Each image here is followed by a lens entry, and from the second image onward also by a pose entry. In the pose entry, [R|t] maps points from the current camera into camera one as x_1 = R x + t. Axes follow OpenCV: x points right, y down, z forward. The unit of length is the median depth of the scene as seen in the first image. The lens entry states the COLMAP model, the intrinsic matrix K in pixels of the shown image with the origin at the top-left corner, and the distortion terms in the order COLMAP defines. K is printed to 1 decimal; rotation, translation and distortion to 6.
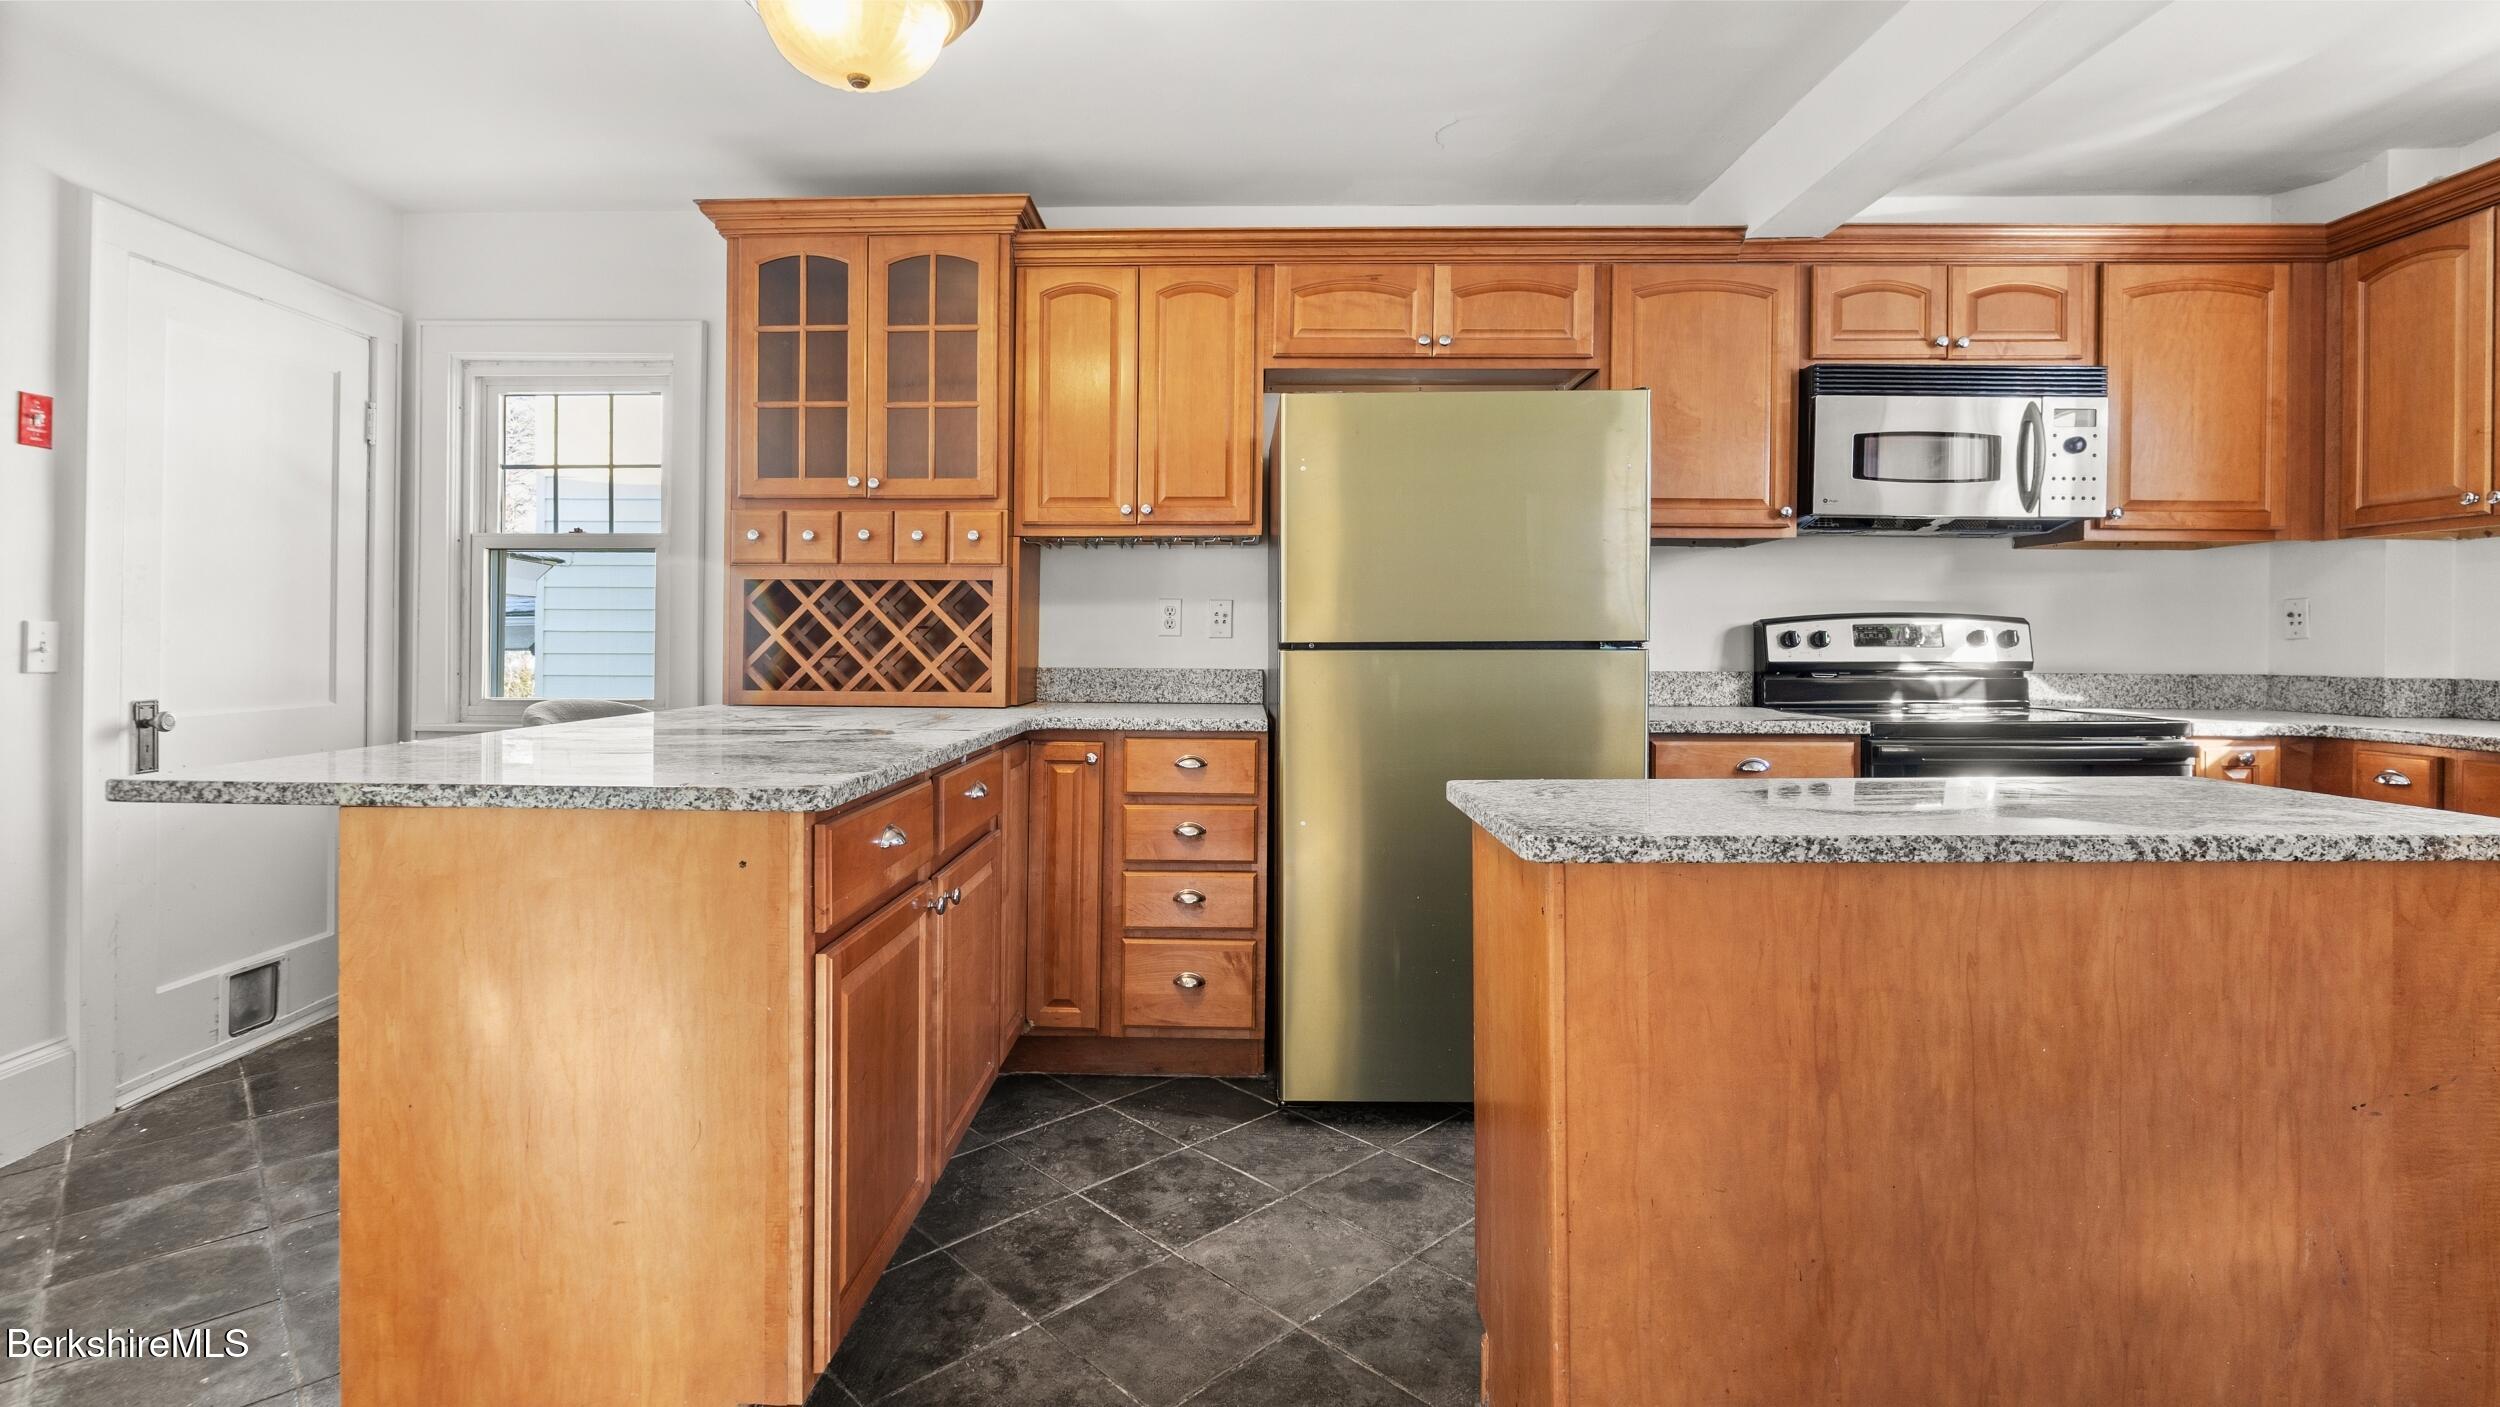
lens RADIAL K [[1123.4, 0, 1208.8], [0, 1123.4, 644.5], [0, 0, 1]] dist [-0.005788, -0.000251]
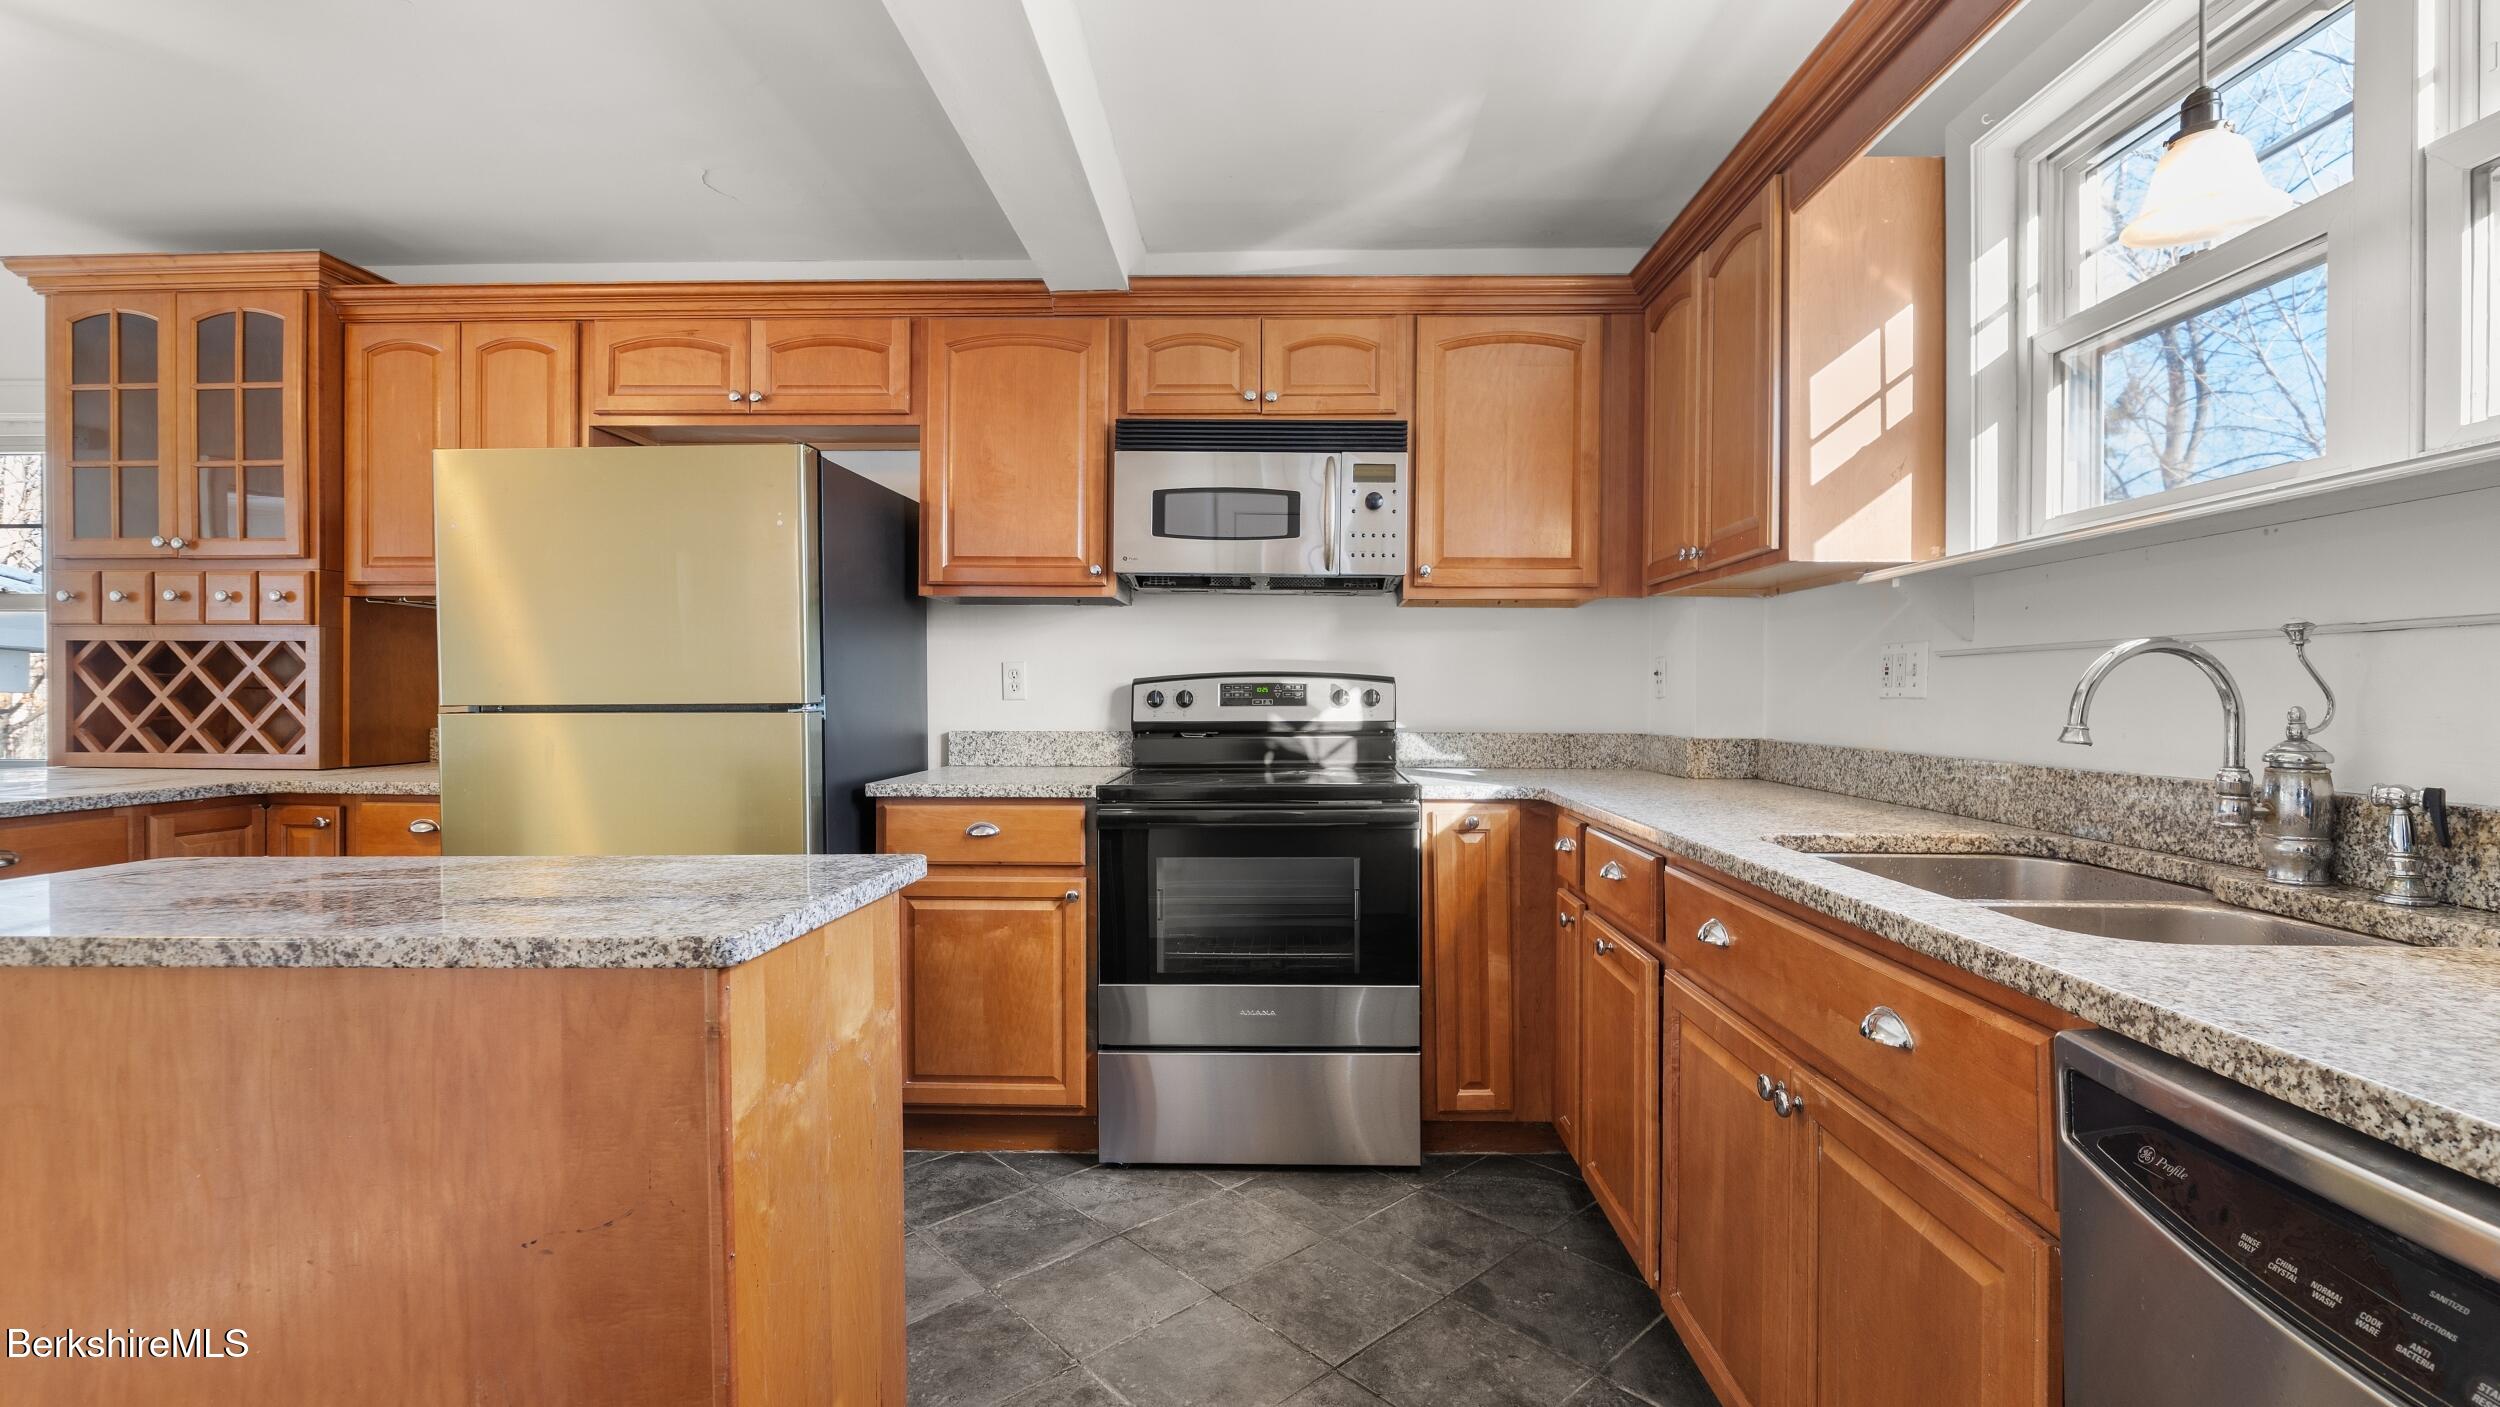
lens RADIAL K [[1064.6, 0, 1250.0], [0, 1064.6, 703.5], [0, 0, 1]] dist [-0.004031, -0.001381]
pose [[0.999997, -0.001491, 0.002074, 0.651031], [0.001477, 0.999978, 0.006511, -0.007111], [-0.002083, -0.006508, 0.999977, 0.066005]]
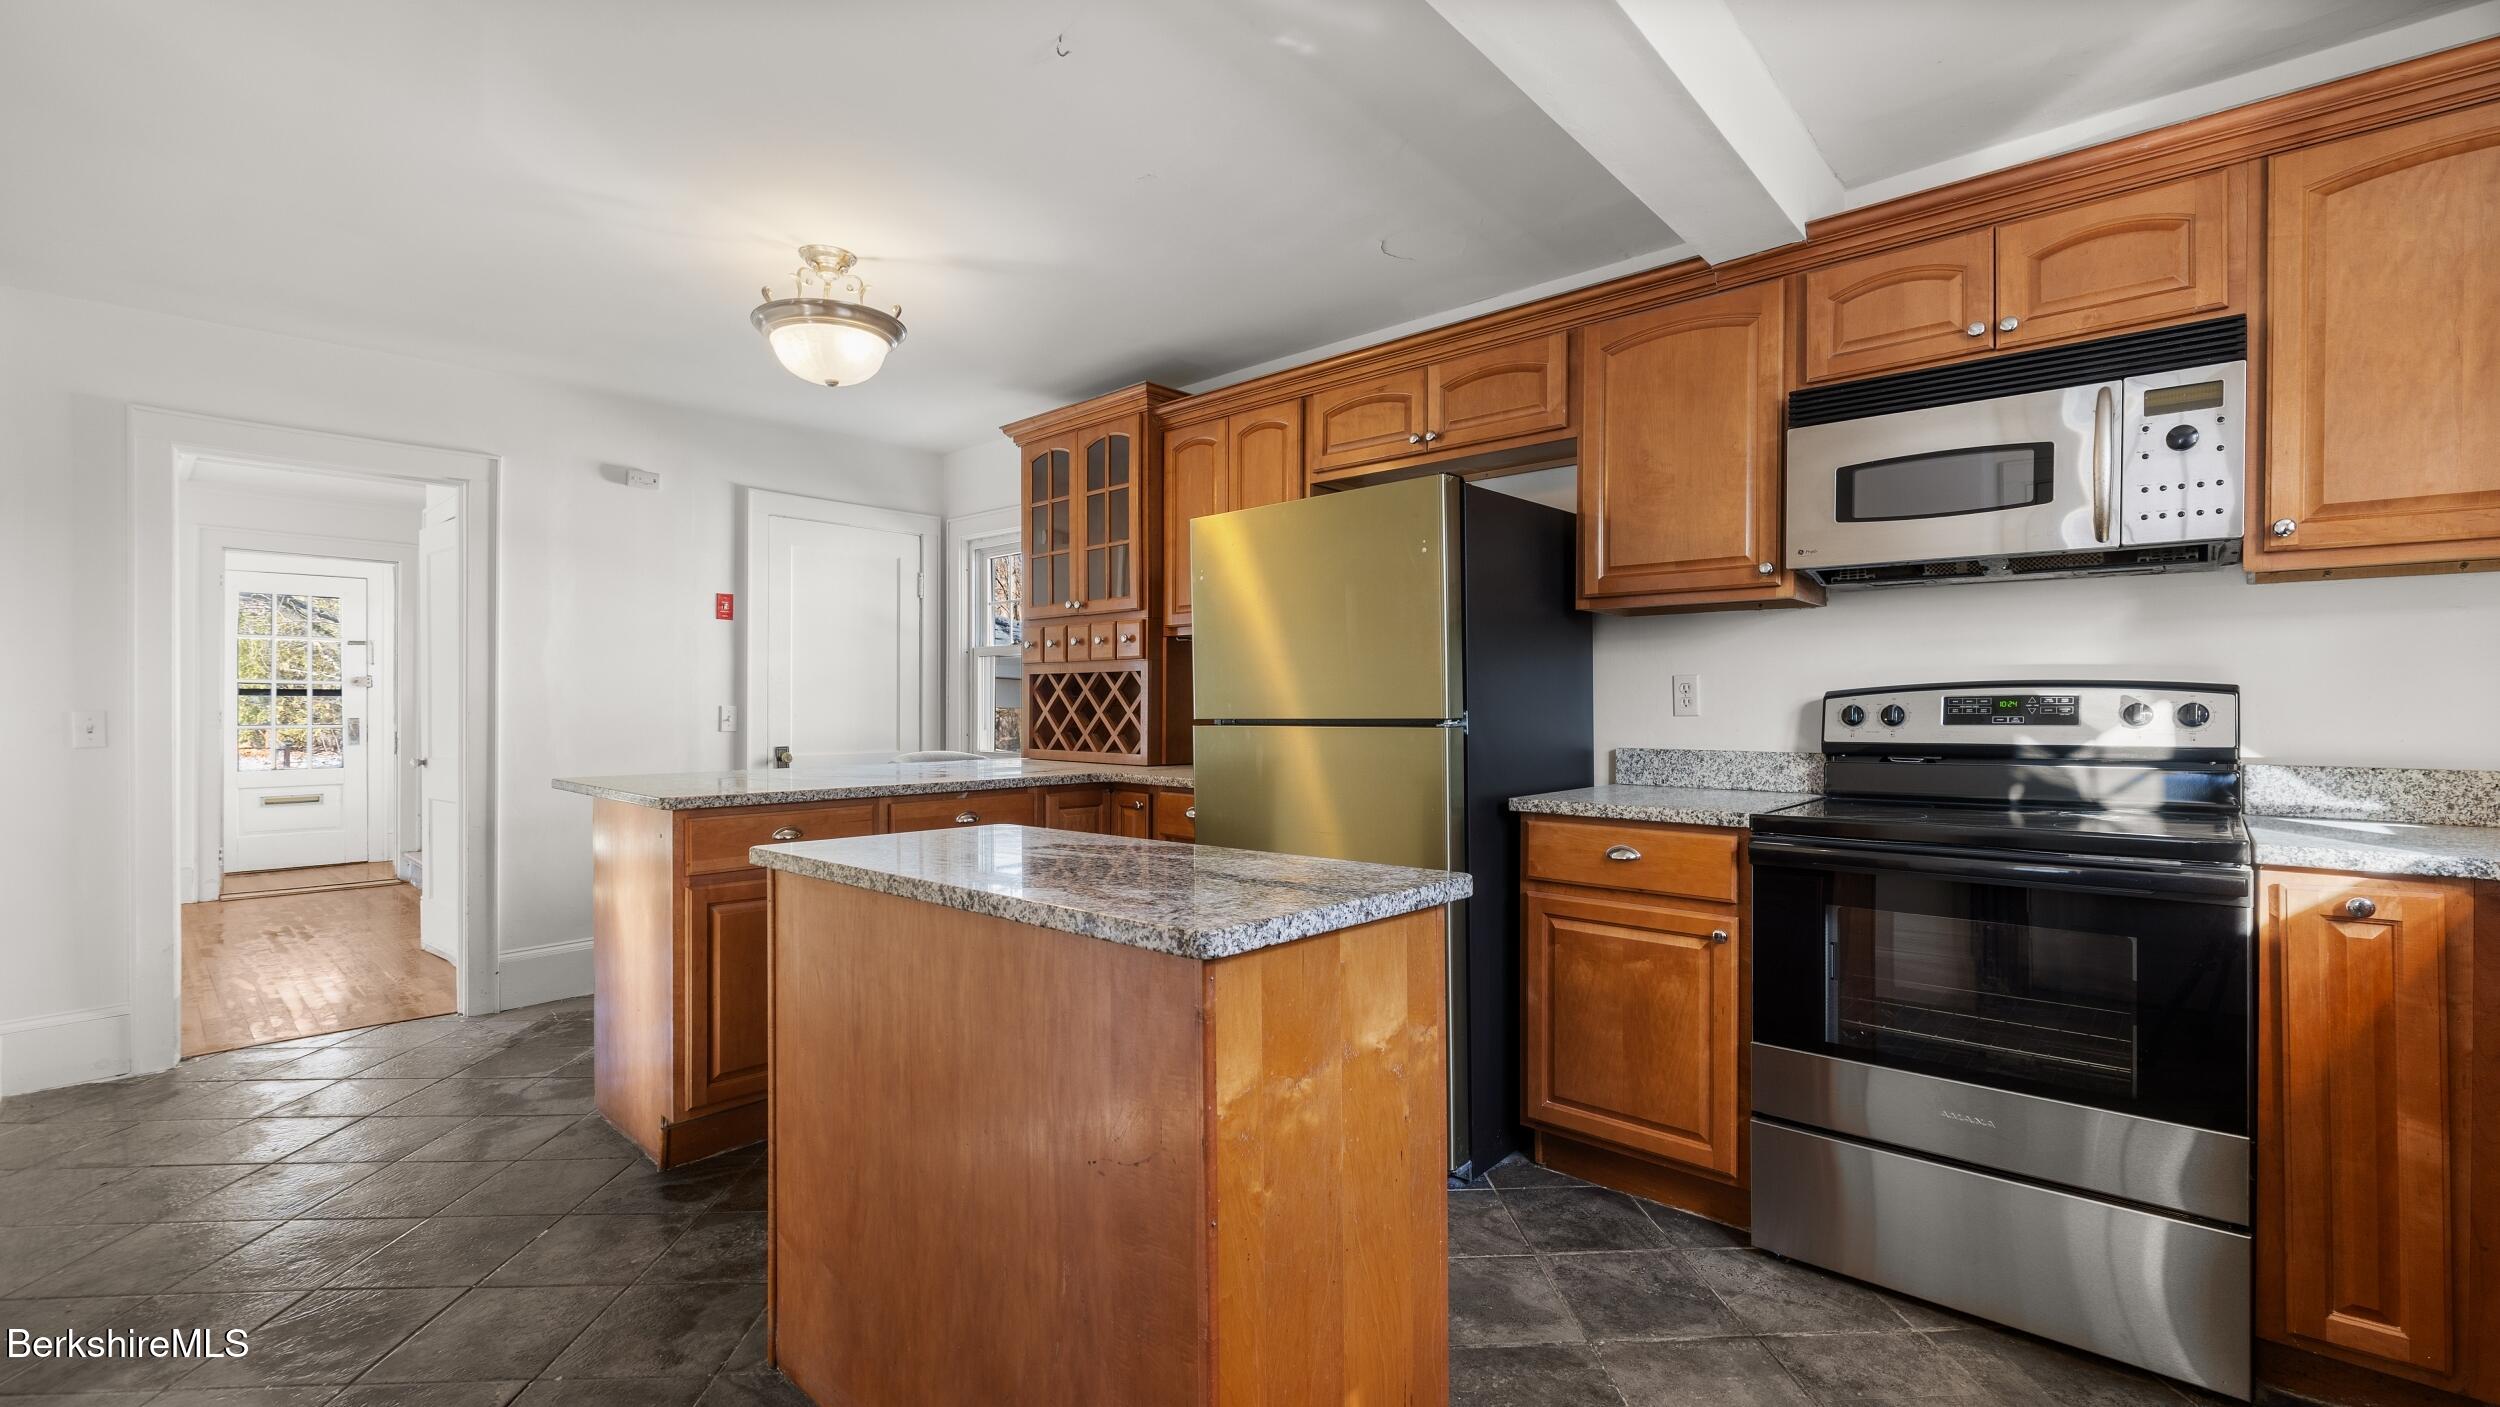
lens RADIAL K [[1042.9, 0, 1263.0], [0, 1042.9, 713.9], [0, 0, 1]] dist [-0.005275, -0.000409]
pose [[0.770523, 0.000577, -0.637411, 0.731060], [0.000390, 0.999999, 0.001376, -0.007583], [0.637412, -0.001309, 0.770522, 0.135215]]
